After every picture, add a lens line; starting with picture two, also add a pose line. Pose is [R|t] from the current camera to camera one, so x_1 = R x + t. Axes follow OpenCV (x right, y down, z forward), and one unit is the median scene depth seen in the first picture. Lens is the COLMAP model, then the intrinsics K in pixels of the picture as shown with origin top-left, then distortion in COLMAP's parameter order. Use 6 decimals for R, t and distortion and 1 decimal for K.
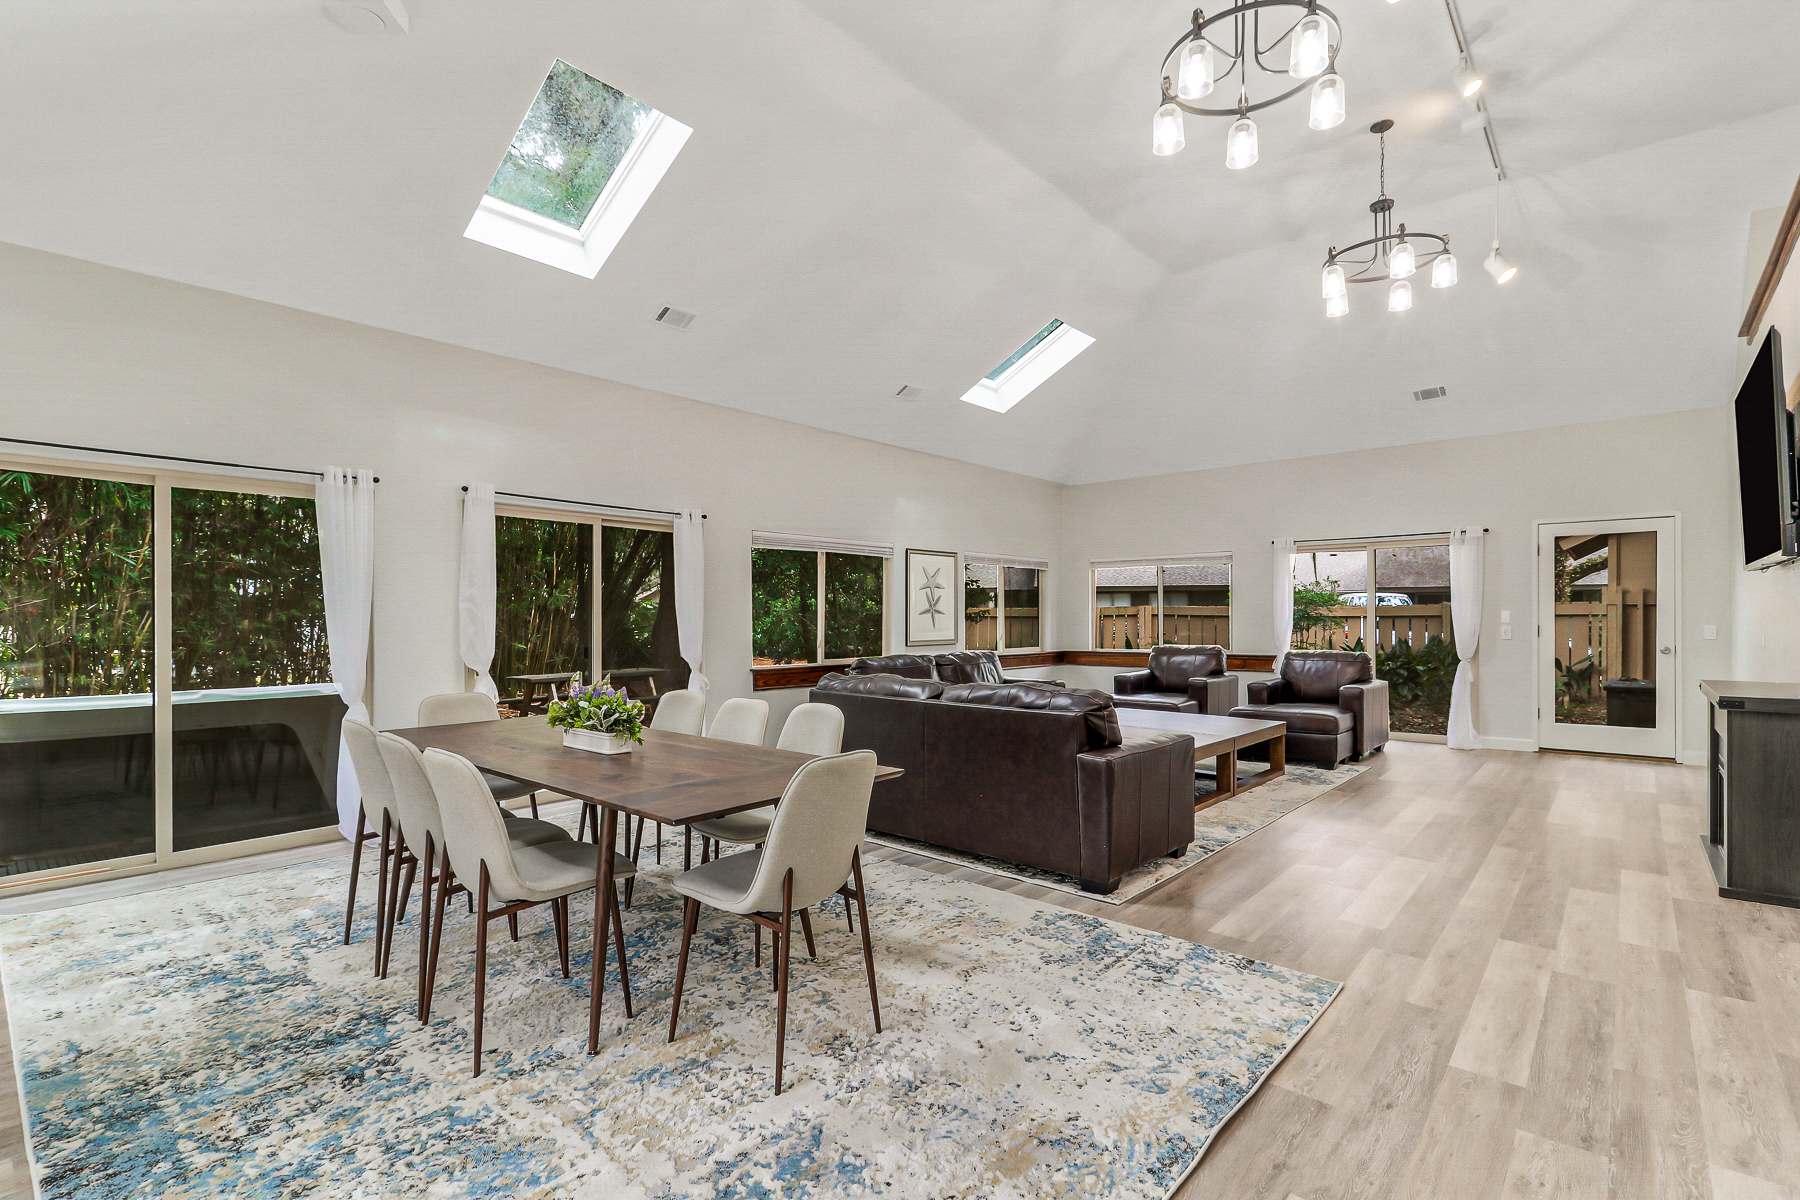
lens RADIAL K [[832.2, 0, 901.4], [0, 832.2, 613.7], [0, 0, 1]] dist [0.024816, -0.012919]
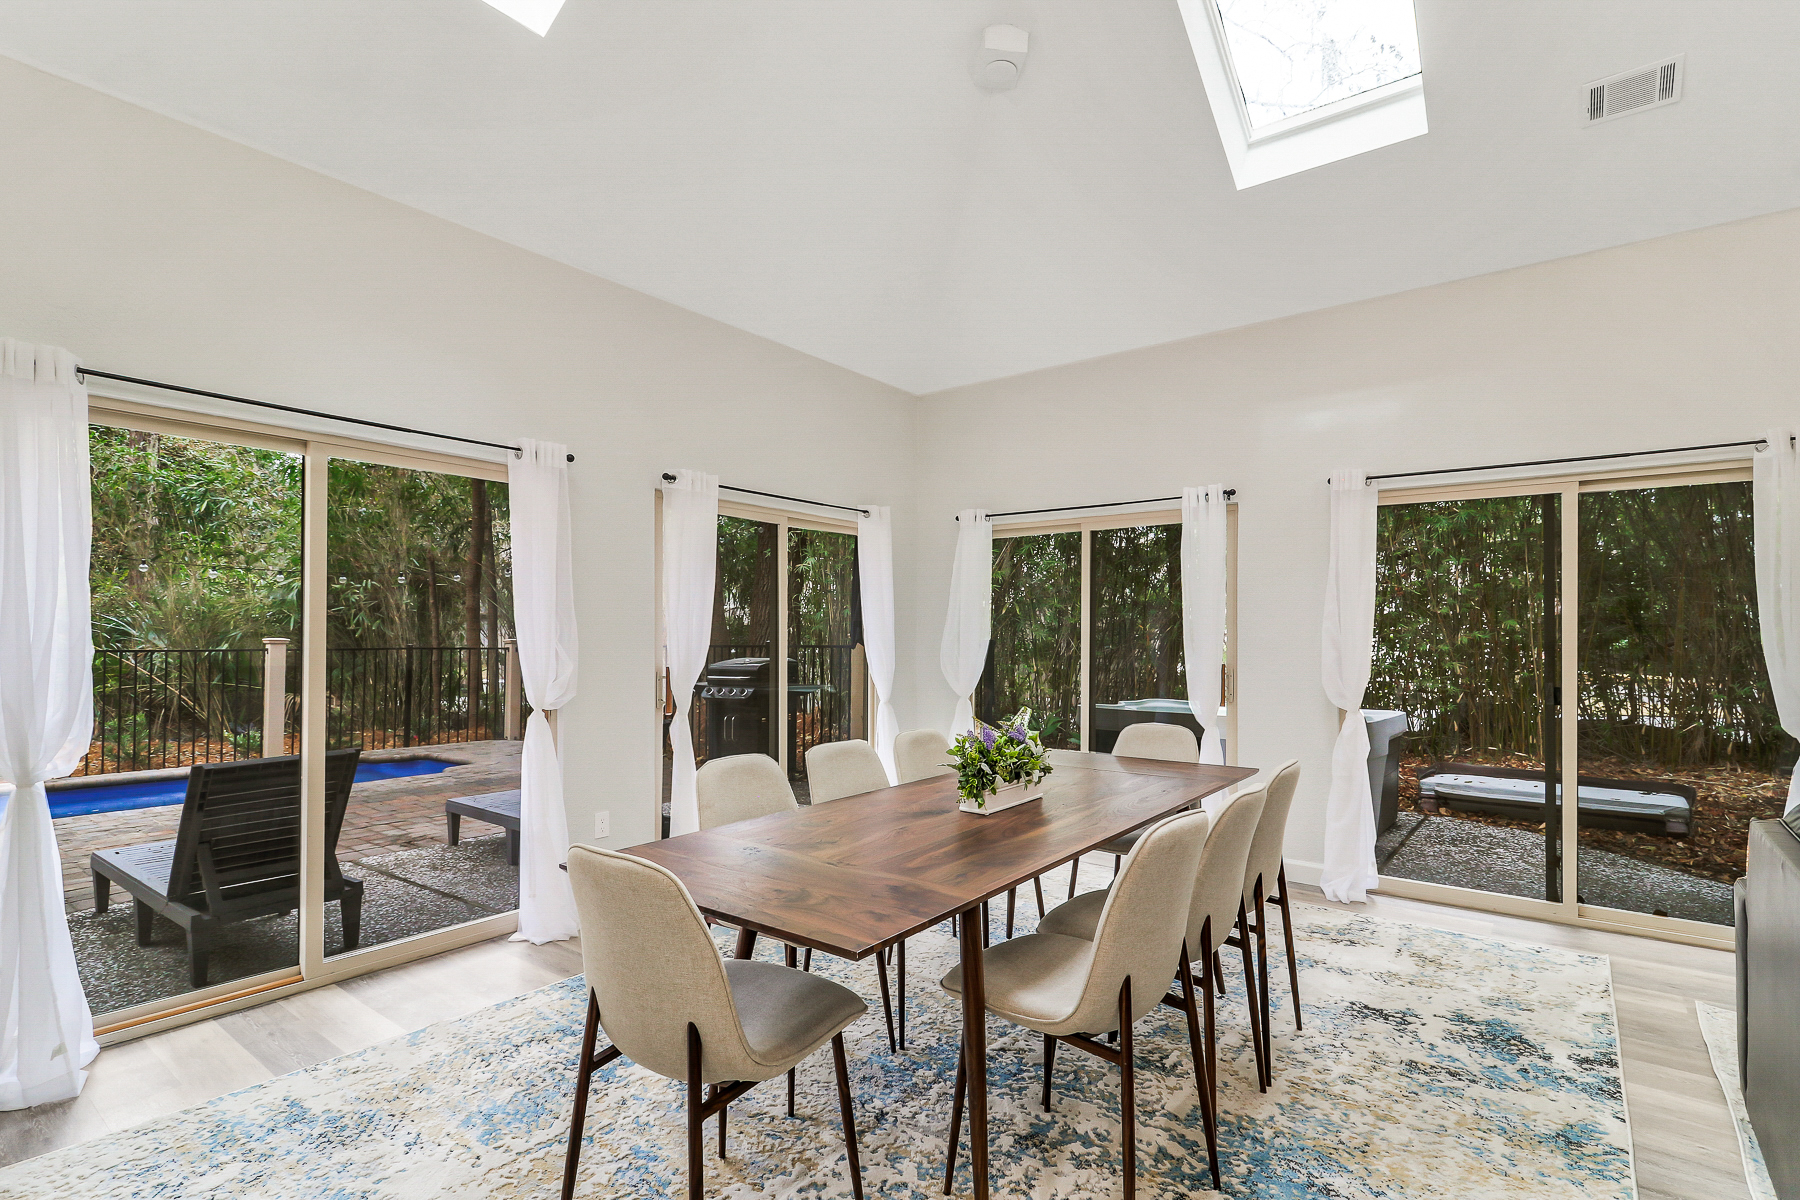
lens RADIAL K [[834.9, 0, 910.3], [0, 834.9, 621.4], [0, 0, 1]] dist [0.023325, -0.017457]
pose [[0.064781, -0.013574, -0.997807, 0.242027], [-0.000667, 0.999907, -0.013646, -0.001238], [0.997899, 0.001549, 0.064765, 0.495374]]
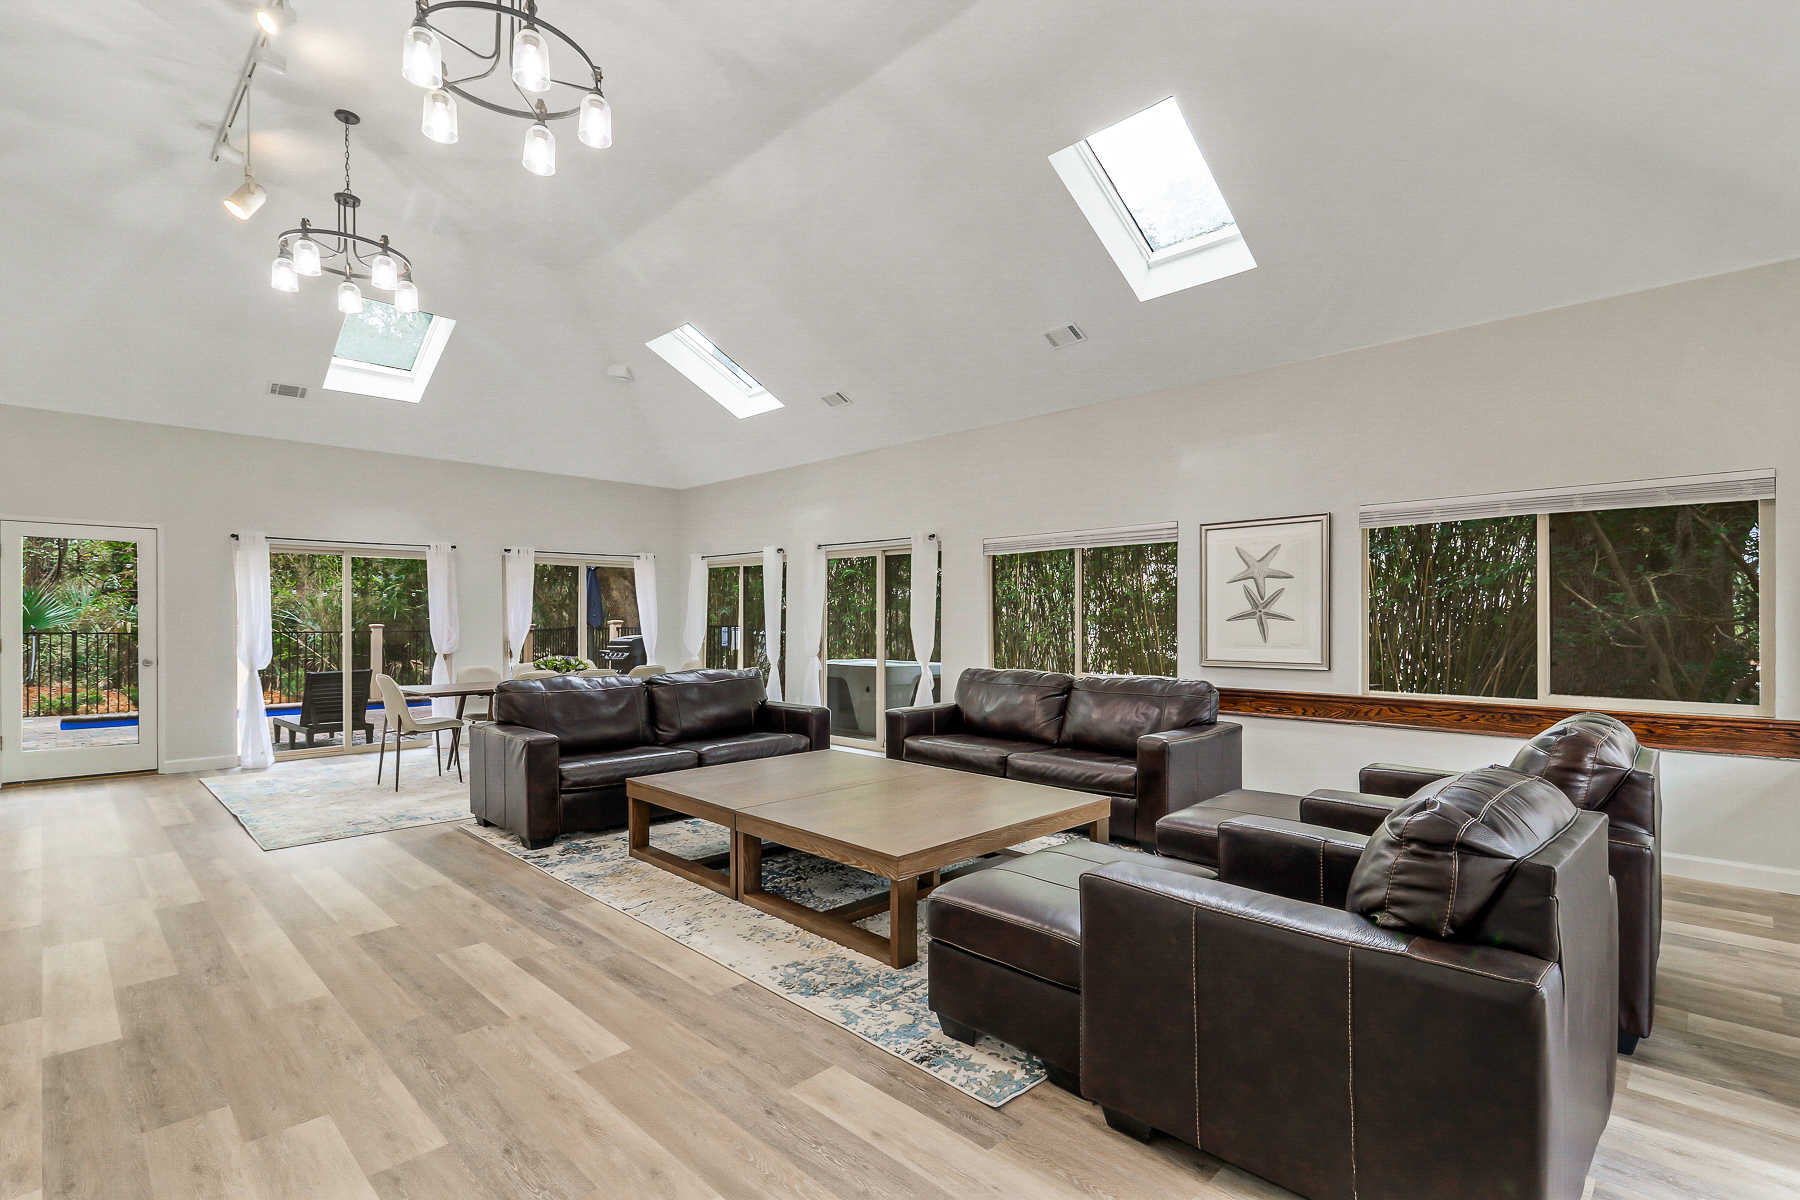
lens RADIAL K [[832.2, 0, 901.4], [0, 832.2, 613.7], [0, 0, 1]] dist [0.024816, -0.012919]
pose [[-0.067380, -0.004582, -0.997717, 1.087044], [0.004203, 0.999979, -0.004877, -0.003977], [0.997719, -0.004522, -0.067359, 1.225186]]
